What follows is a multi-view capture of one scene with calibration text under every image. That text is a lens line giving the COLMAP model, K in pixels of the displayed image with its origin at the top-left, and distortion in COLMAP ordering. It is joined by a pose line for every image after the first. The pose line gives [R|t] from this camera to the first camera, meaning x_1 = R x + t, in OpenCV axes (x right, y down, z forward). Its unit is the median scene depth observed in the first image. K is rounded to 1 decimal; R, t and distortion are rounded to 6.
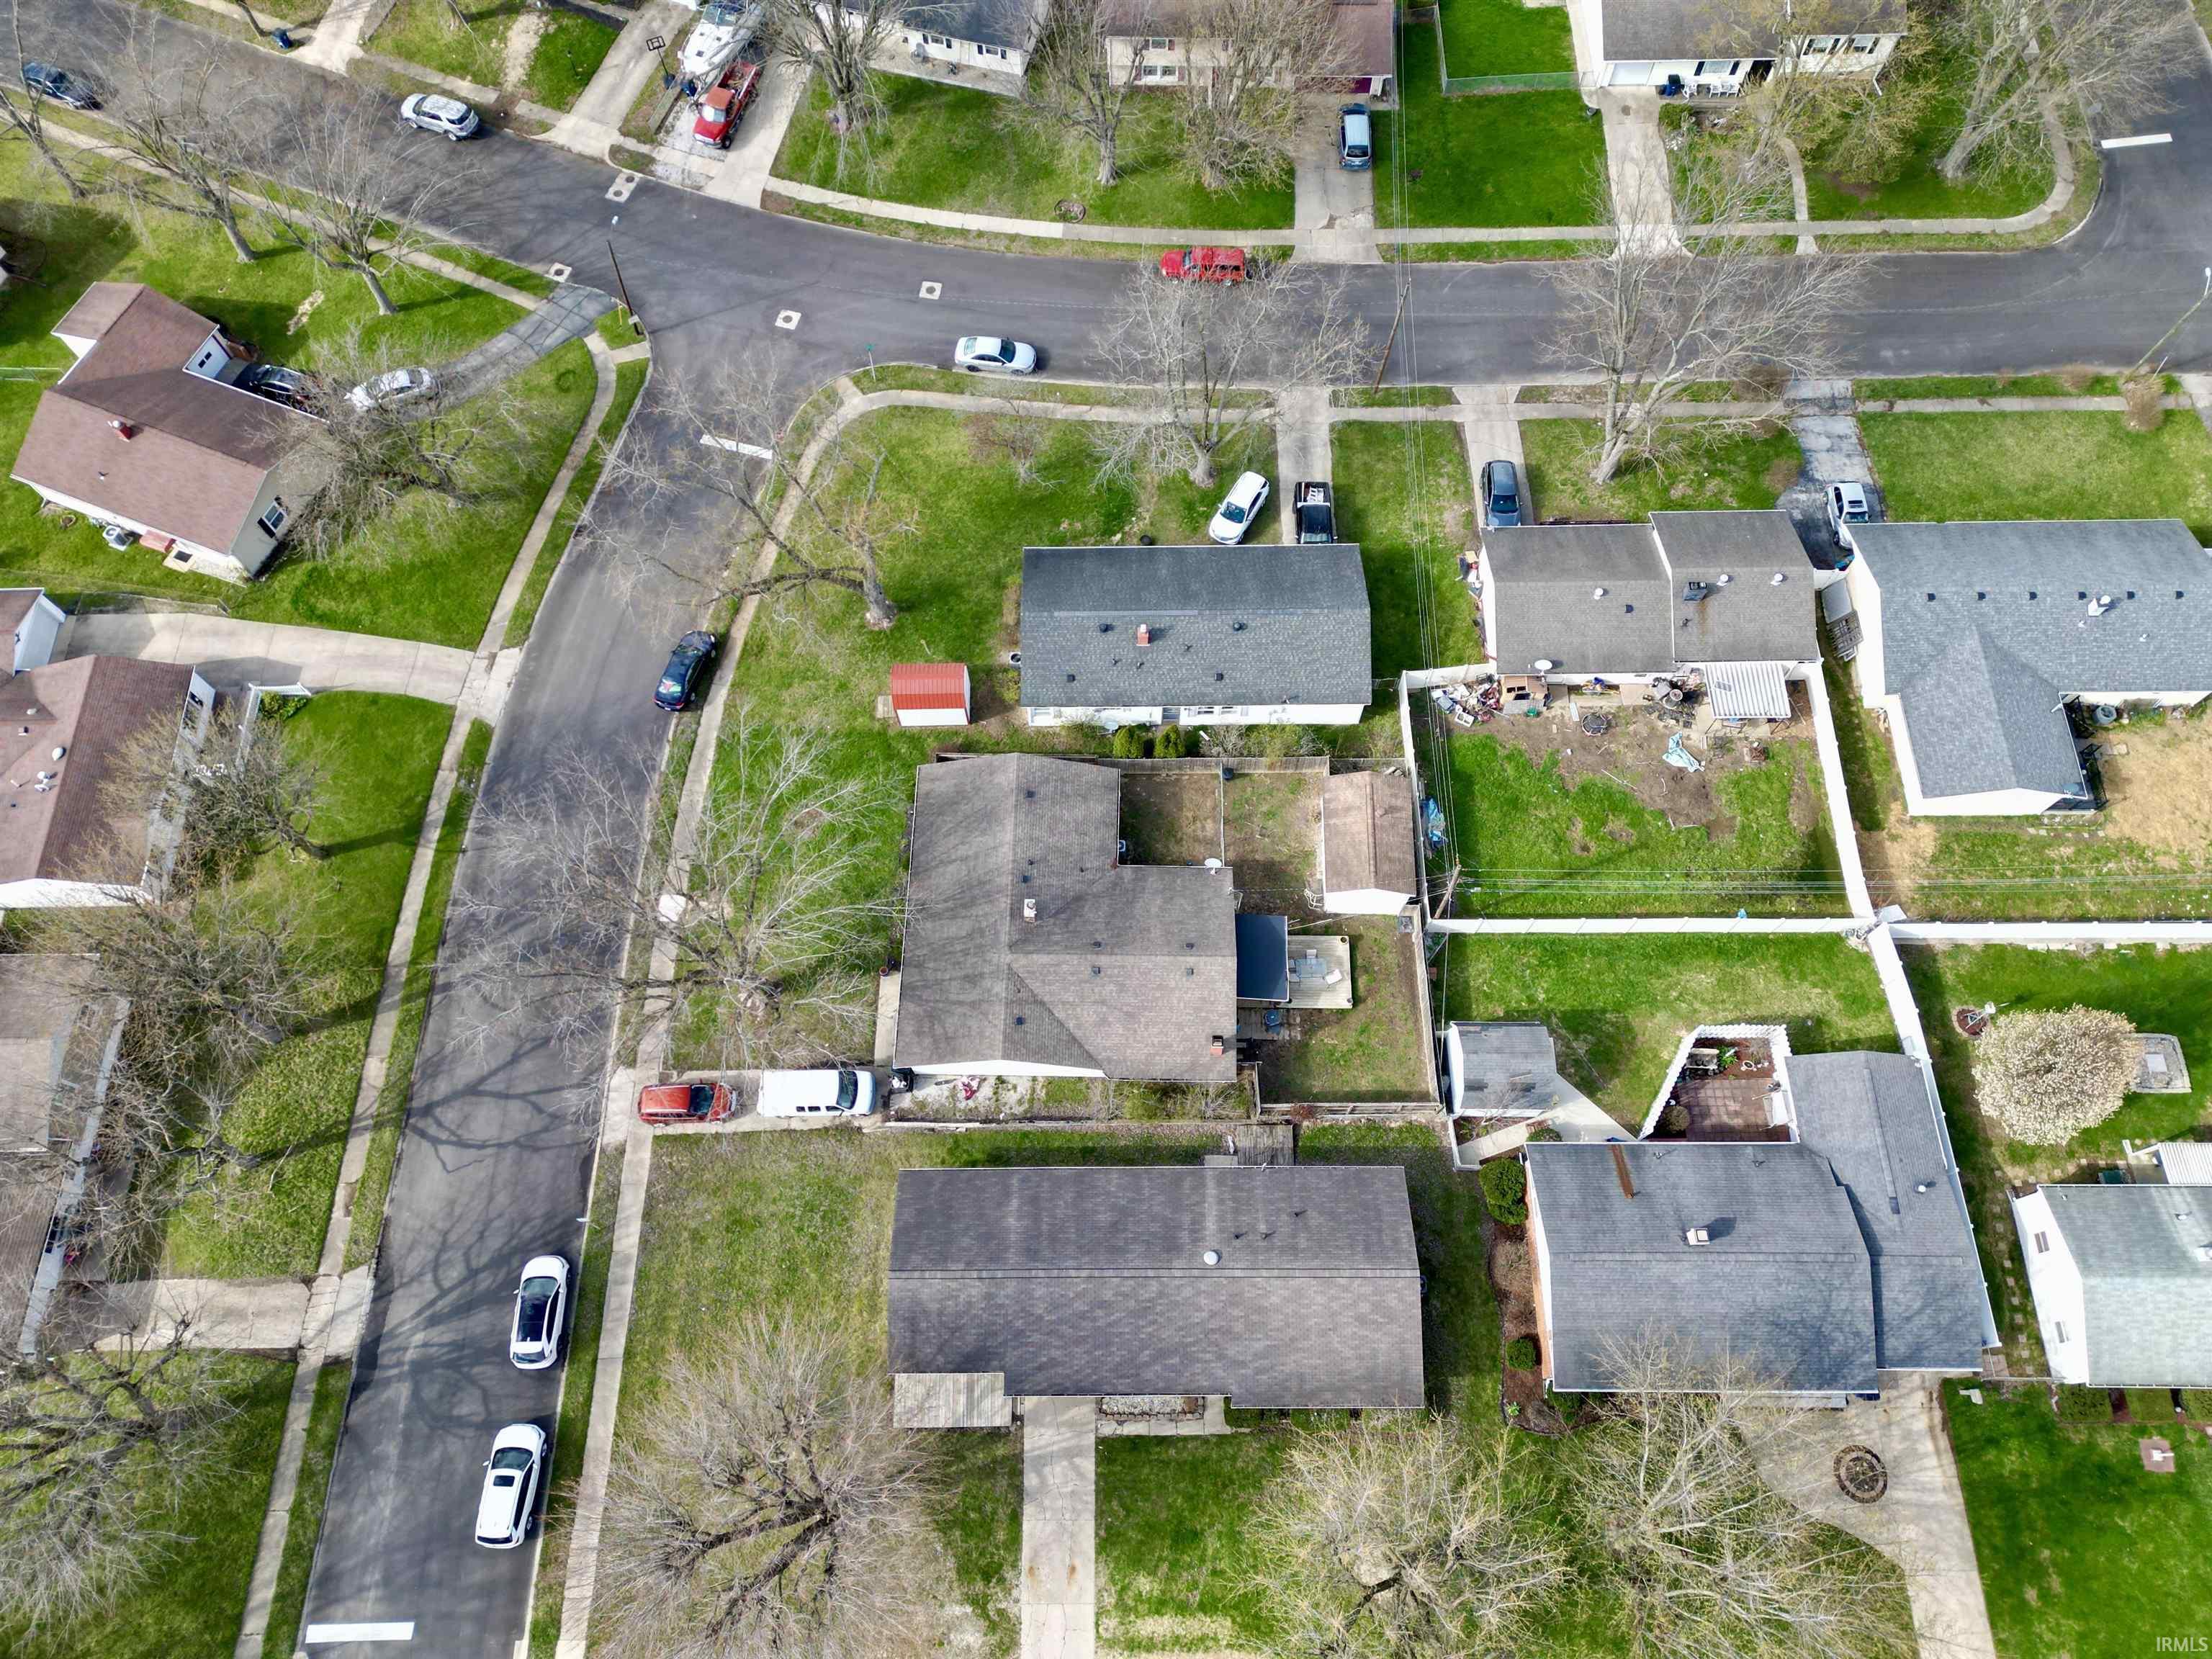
lens RADIAL K [[1528.2, 0, 1107.0], [0, 1528.2, 821.0], [0, 0, 1]] dist [0.099929, -0.140396]
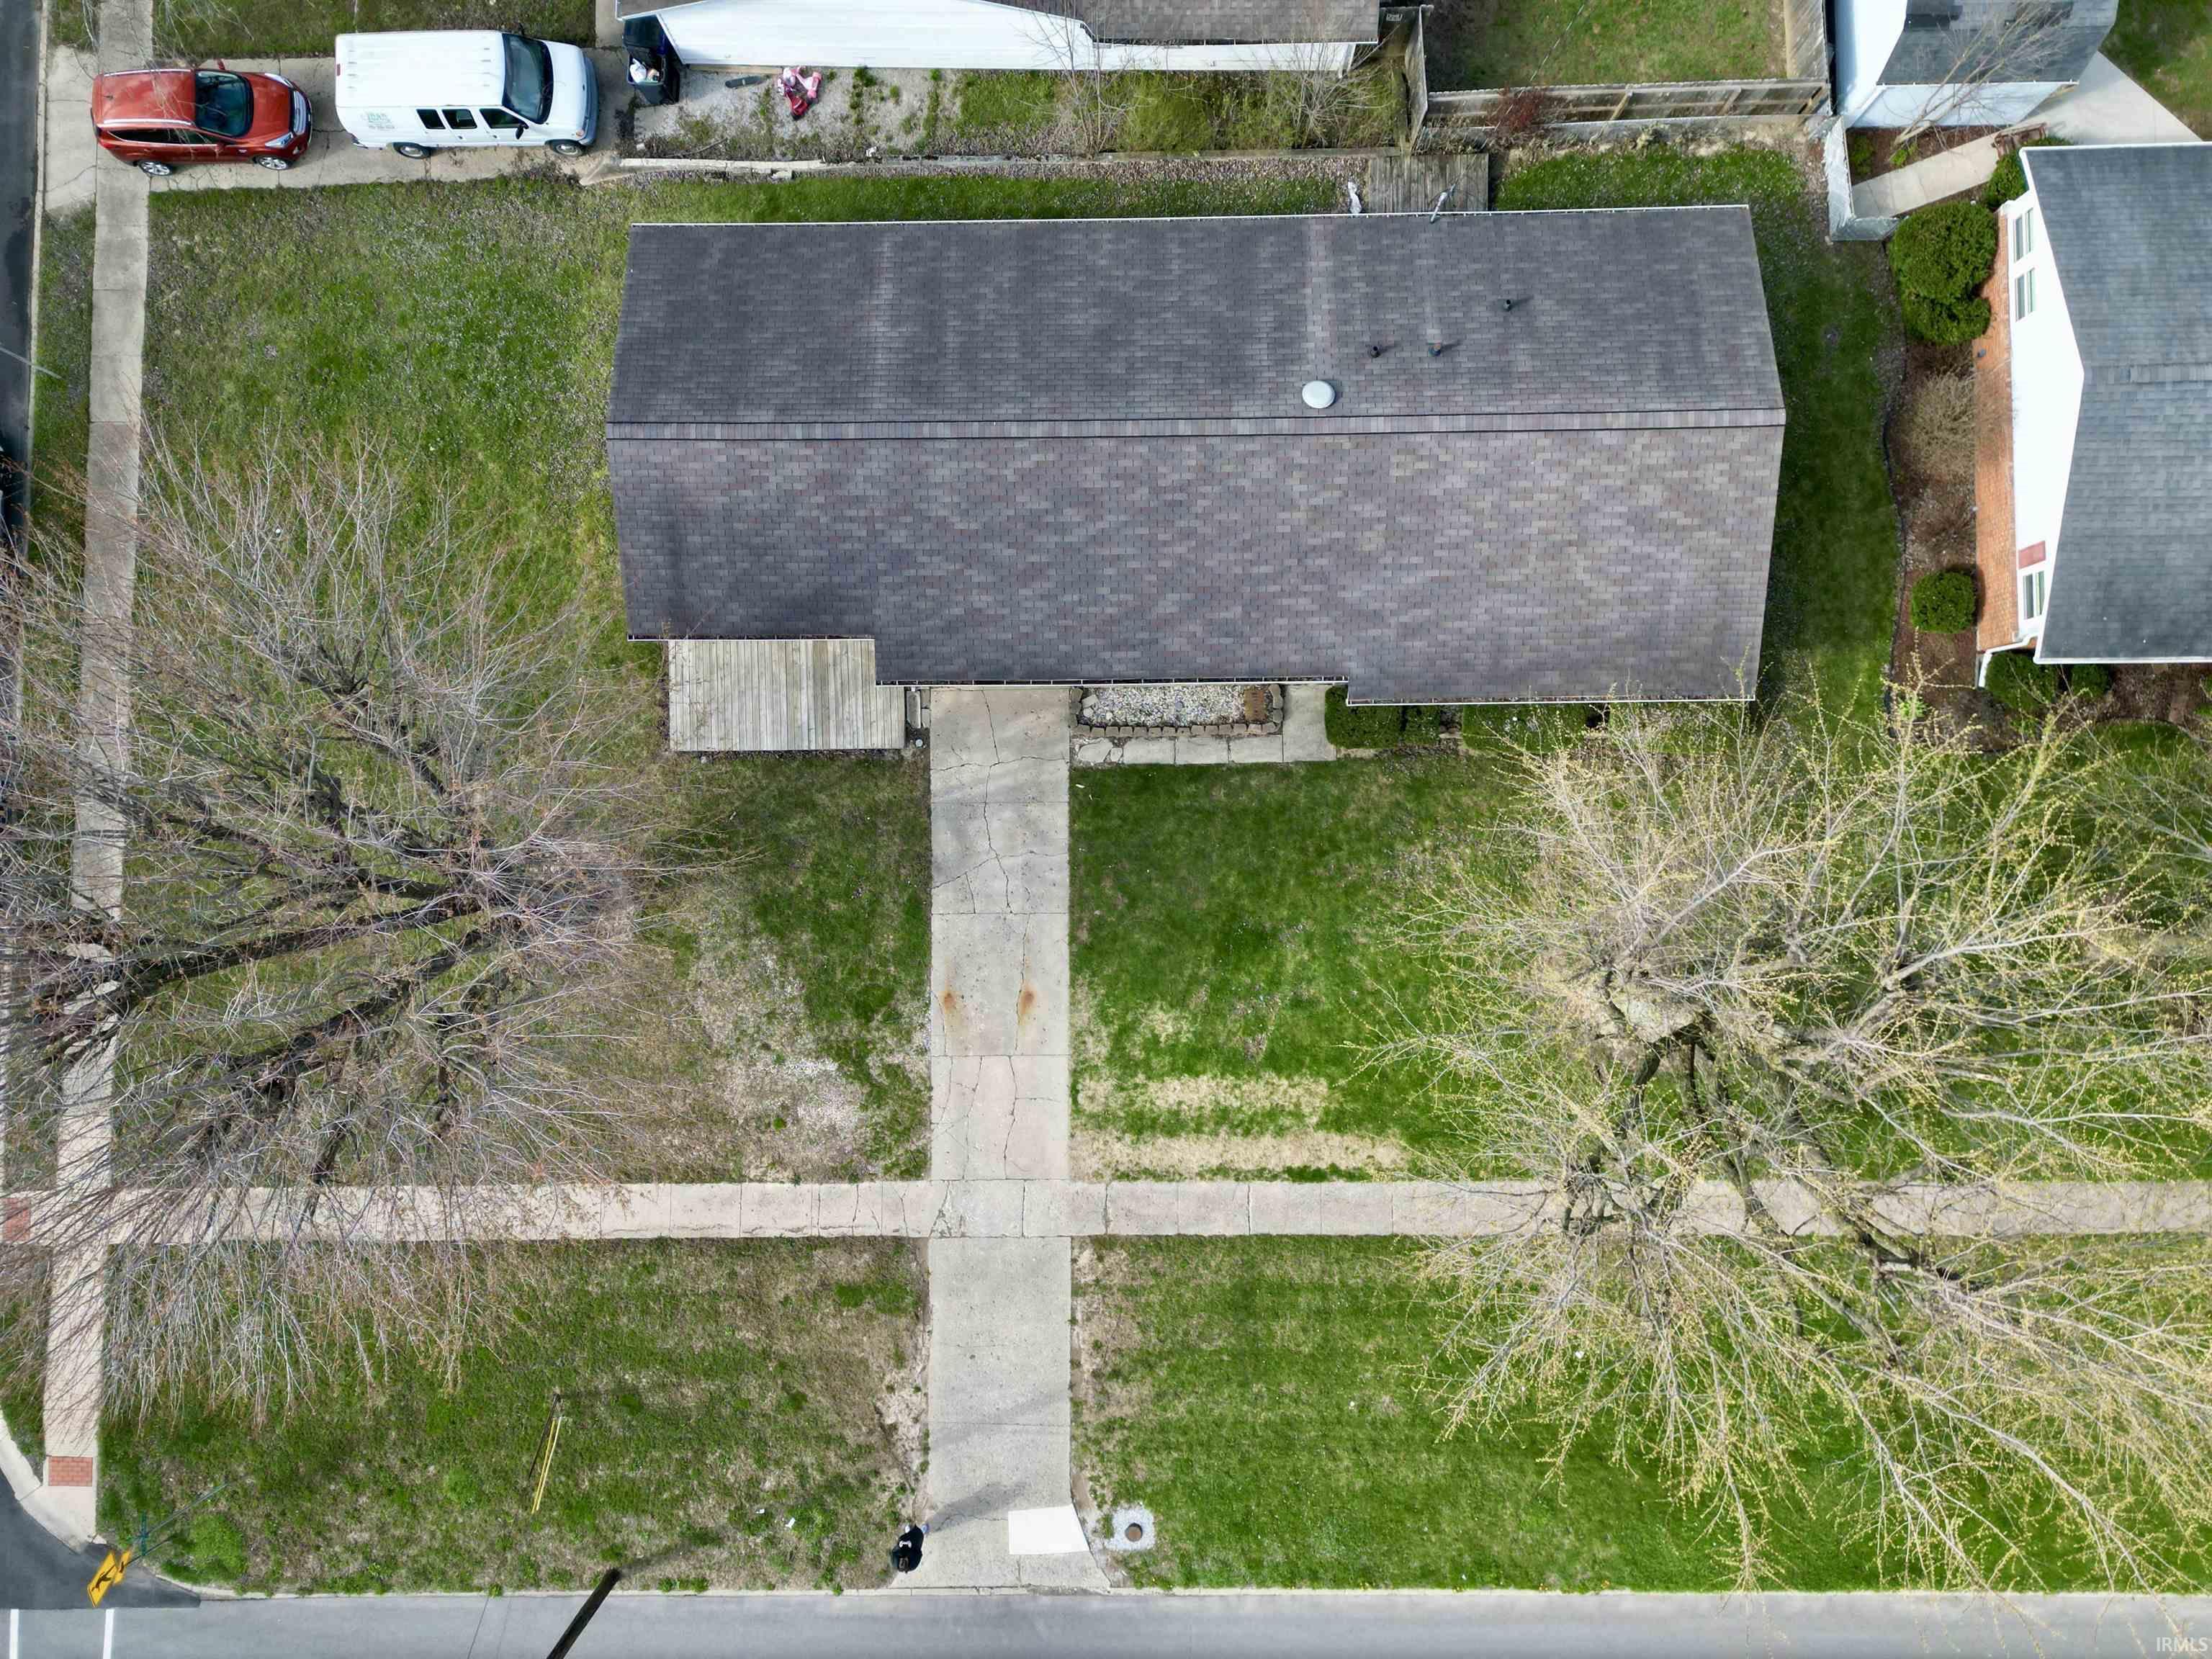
lens RADIAL K [[1528.2, 0, 1107.0], [0, 1528.2, 821.0], [0, 0, 1]] dist [0.099929, -0.140396]
pose [[0.999986, -0.002460, -0.004644, 0.007213], [0.003968, 0.932849, 0.360246, 0.233331], [0.003446, -0.360259, 0.932846, 0.523946]]
